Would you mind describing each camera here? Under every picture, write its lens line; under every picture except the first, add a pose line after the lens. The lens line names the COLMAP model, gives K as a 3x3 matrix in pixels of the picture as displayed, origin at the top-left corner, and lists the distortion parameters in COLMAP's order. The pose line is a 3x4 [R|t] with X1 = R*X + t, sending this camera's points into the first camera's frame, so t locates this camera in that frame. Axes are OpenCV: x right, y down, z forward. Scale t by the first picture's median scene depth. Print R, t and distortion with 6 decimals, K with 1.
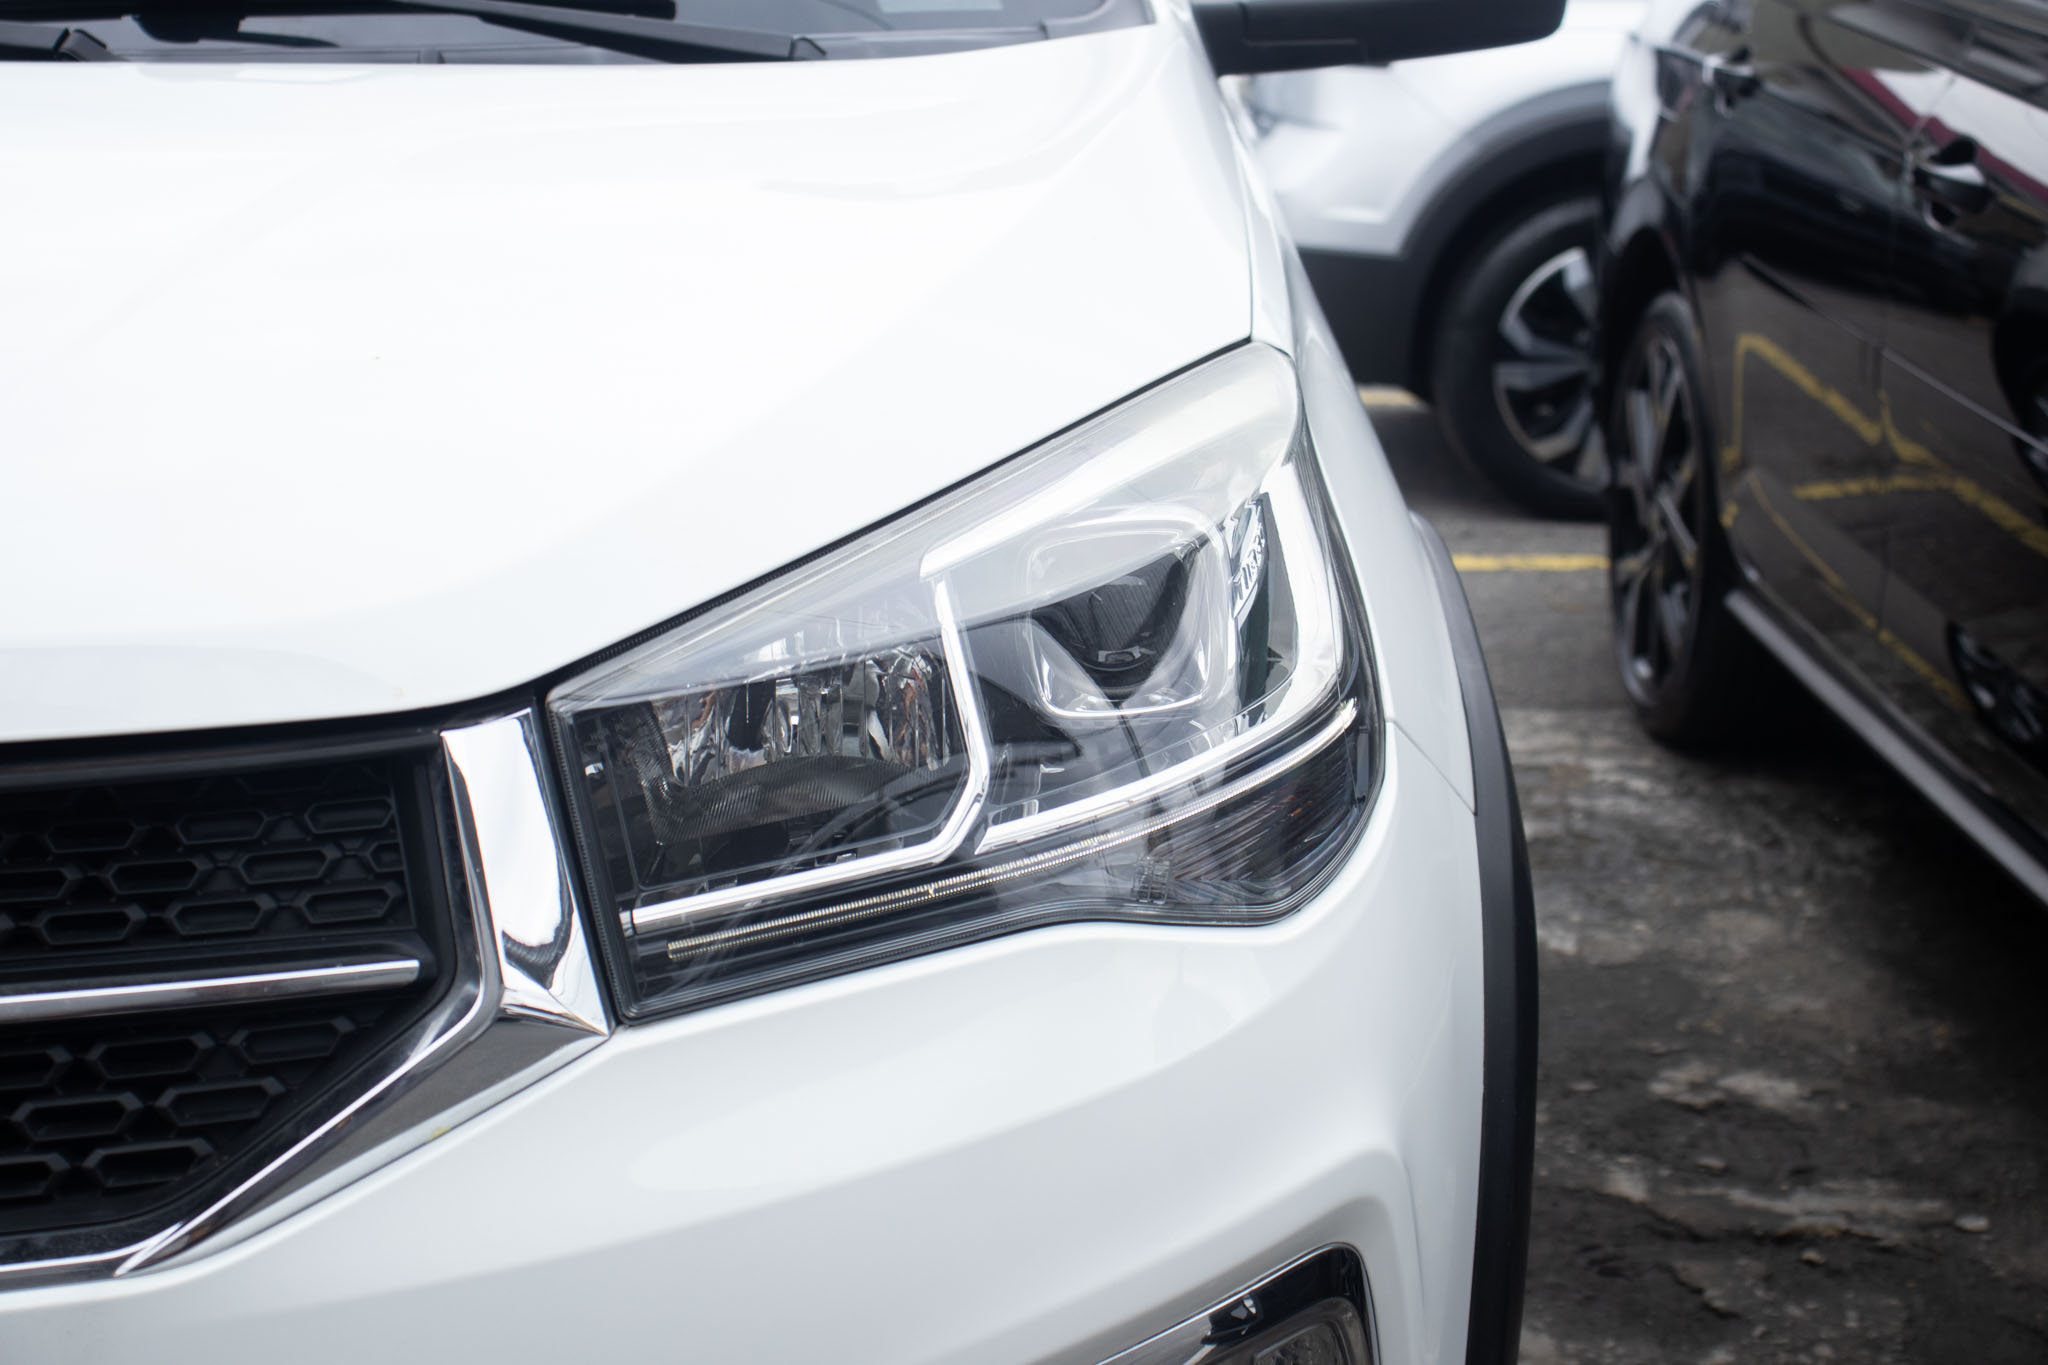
lens RADIAL K [[3242.2, 0, 1017.8], [0, 3242.2, 679.6], [0, 0, 1]] dist [0.184184, 0.000000]
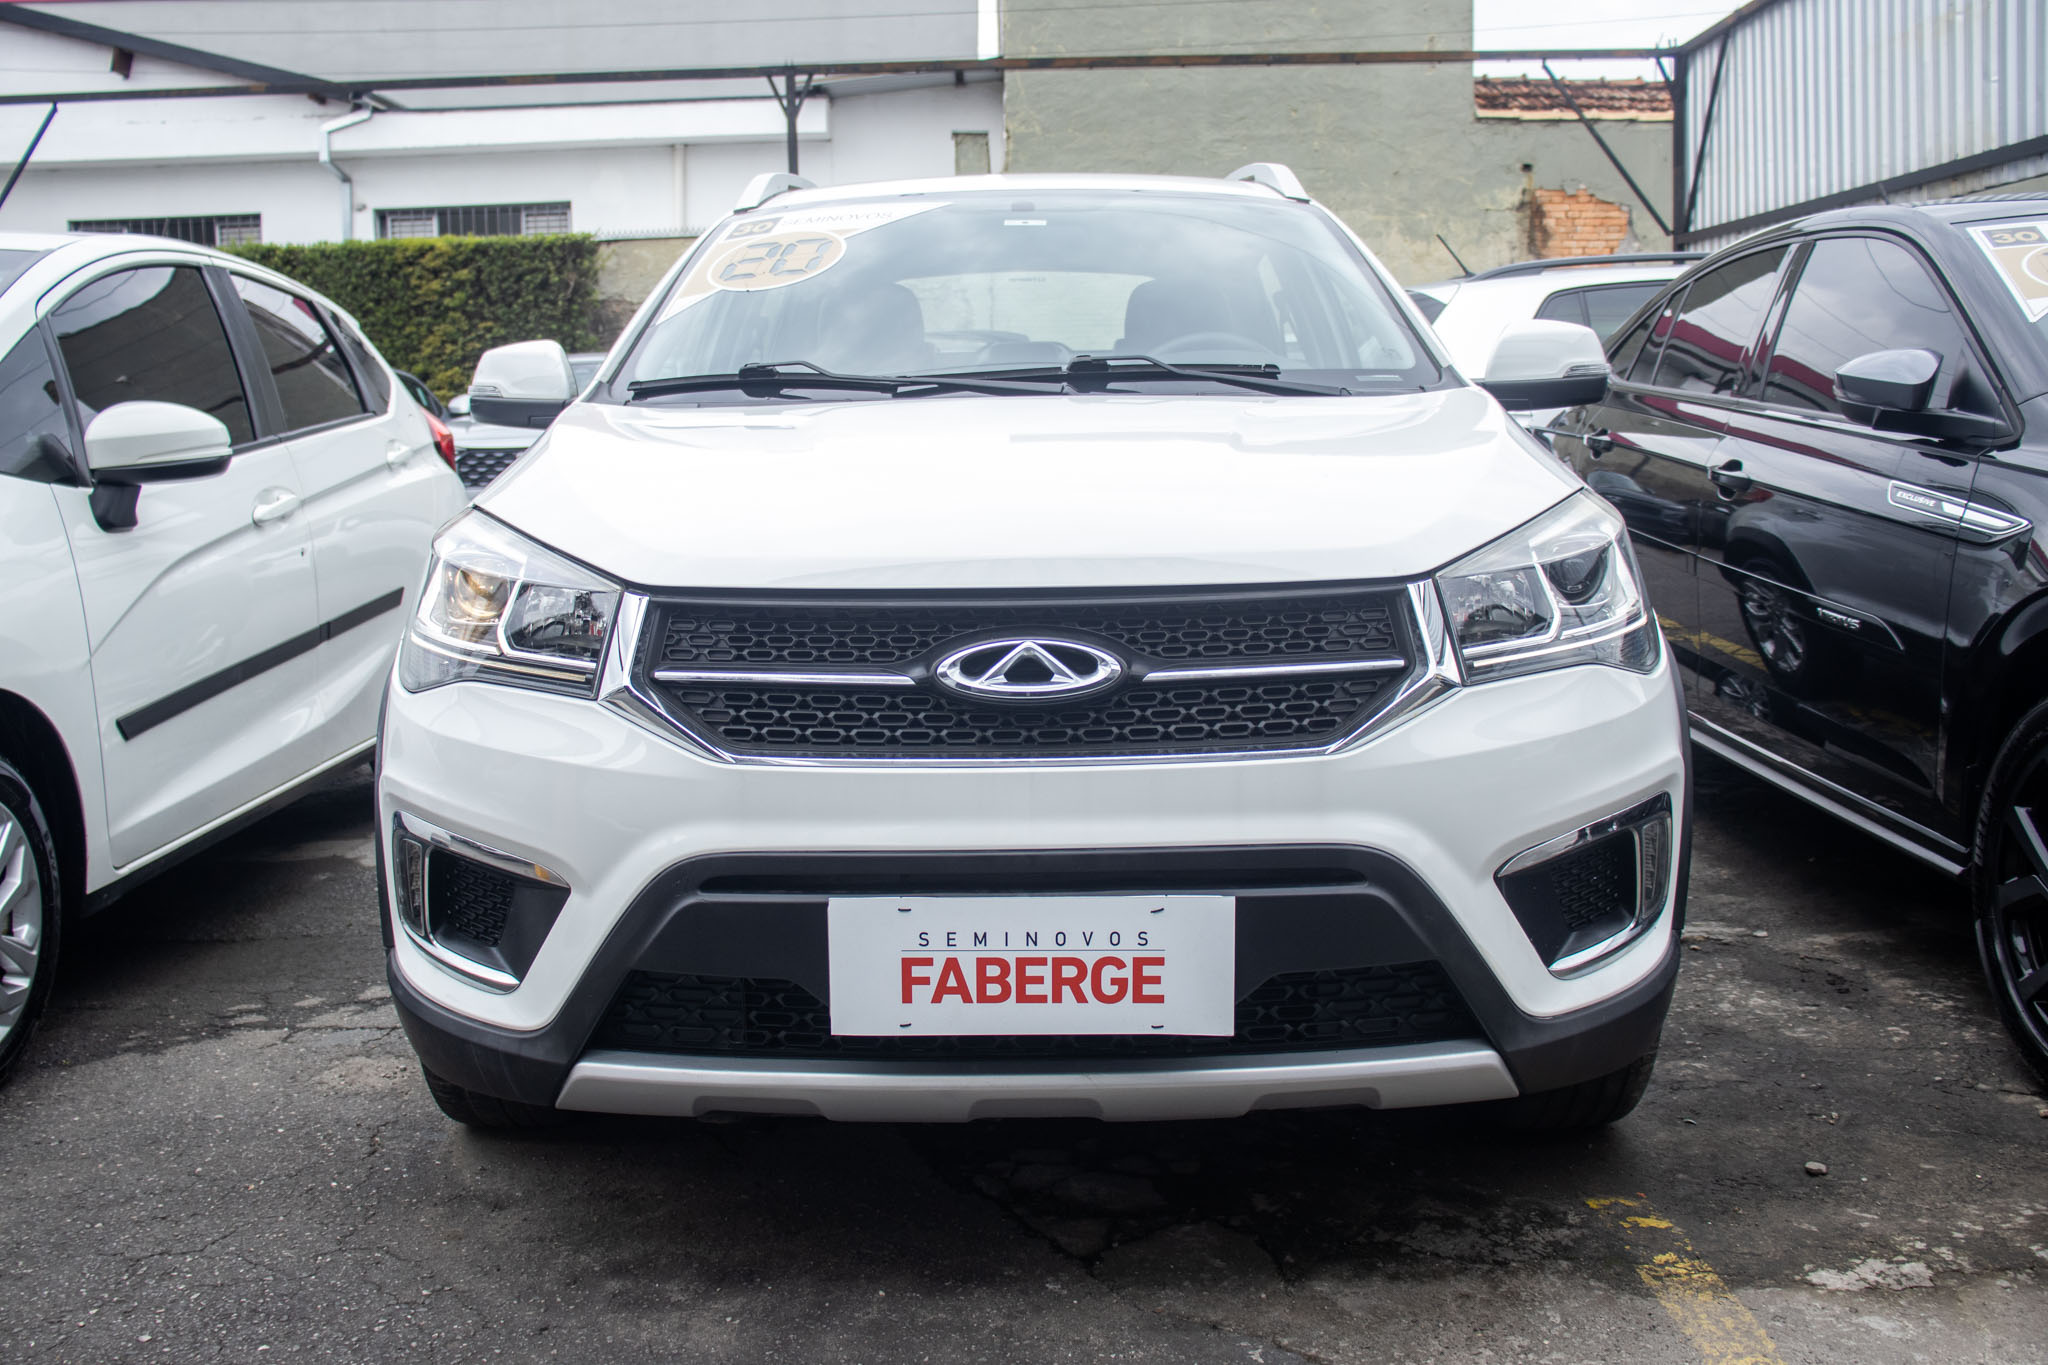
lens RADIAL K [[1925.0, 0, 990.8], [0, 1925.0, 657.4], [0, 0, 1]] dist [-0.160974, 0.181458]
pose [[0.999916, 0.002626, -0.012660, -0.522105], [-0.003836, 0.995325, -0.096507, 0.245599], [0.012347, 0.096547, 0.995252, -0.702403]]
